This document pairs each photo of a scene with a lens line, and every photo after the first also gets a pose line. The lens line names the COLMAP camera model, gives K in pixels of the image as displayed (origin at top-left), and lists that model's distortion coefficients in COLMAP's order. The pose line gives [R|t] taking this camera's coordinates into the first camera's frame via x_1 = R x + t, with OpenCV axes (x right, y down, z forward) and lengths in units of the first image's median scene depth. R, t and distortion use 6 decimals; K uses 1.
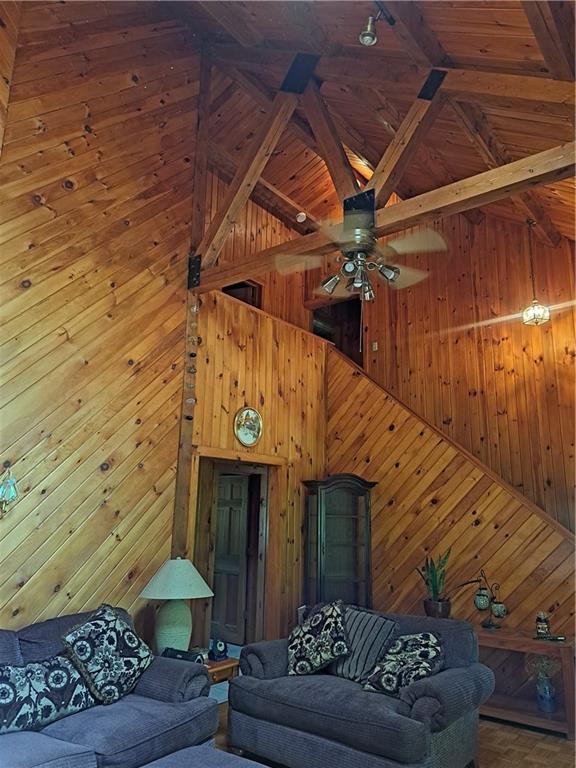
lens RADIAL K [[549.4, 0, 292.0], [0, 549.4, 355.2], [0, 0, 1]] dist [0.057859, -0.058160]
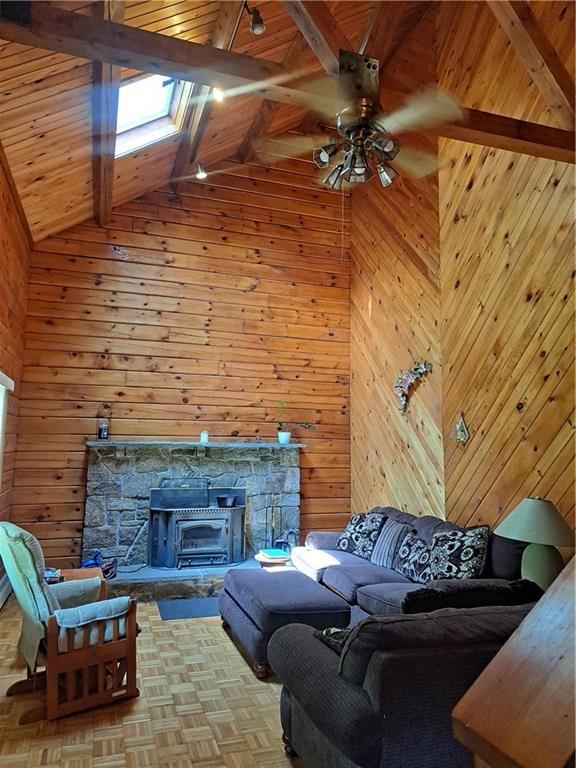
lens RADIAL K [[548.0, 0, 289.1], [0, 548.0, 368.8], [0, 0, 1]] dist [0.075833, -0.093633]
pose [[-0.551365, -0.140628, -0.822326, 0.761584], [0.208375, 0.931235, -0.298967, 0.353314], [0.807822, -0.336192, -0.484147, 1.165295]]
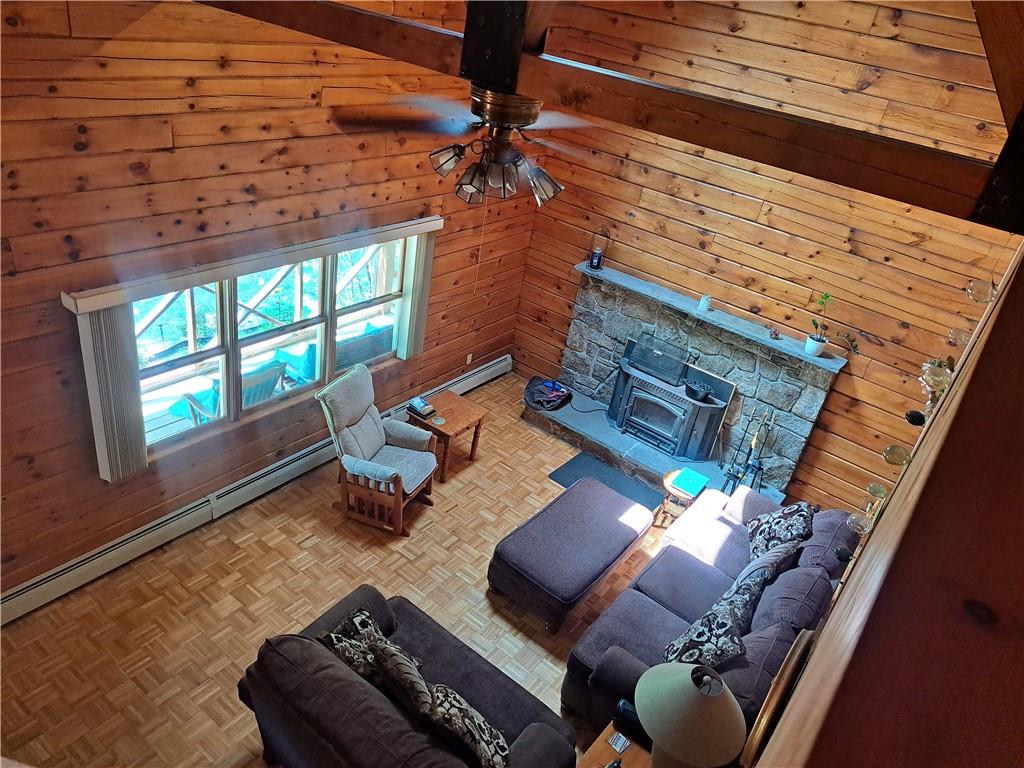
lens RADIAL K [[742.3, 0, 512.0], [0, 742.3, 384.0], [0, 0, 1]] dist [0.061881, -0.079691]
pose [[-0.984300, -0.147427, -0.097048, 0.134719], [-0.166185, 0.959333, 0.228173, -0.097659], [0.059463, 0.240718, -0.968772, 1.692178]]
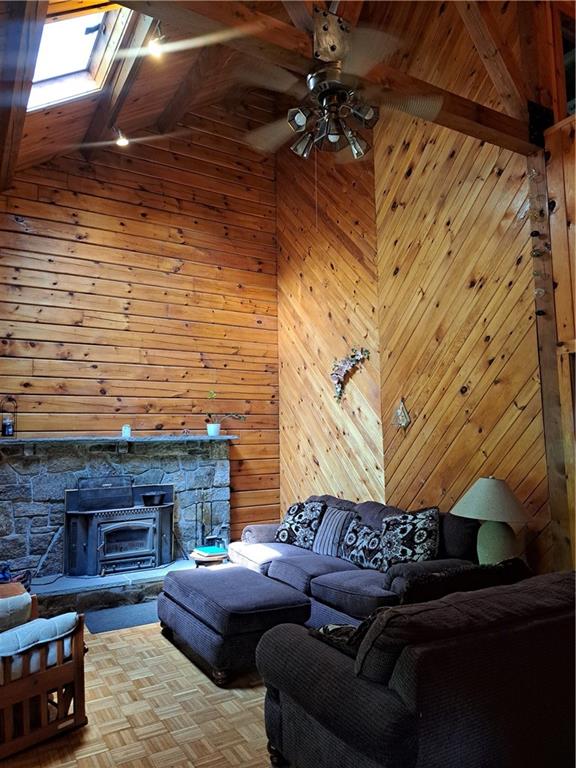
lens RADIAL K [[547.2, 0, 299.7], [0, 547.2, 372.8], [0, 0, 1]] dist [0.059285, -0.063357]
pose [[-0.364088, -0.122790, -0.923235, 0.758248], [0.269585, 0.934943, -0.230661, 0.327241], [0.891495, -0.332872, -0.307299, 1.044165]]
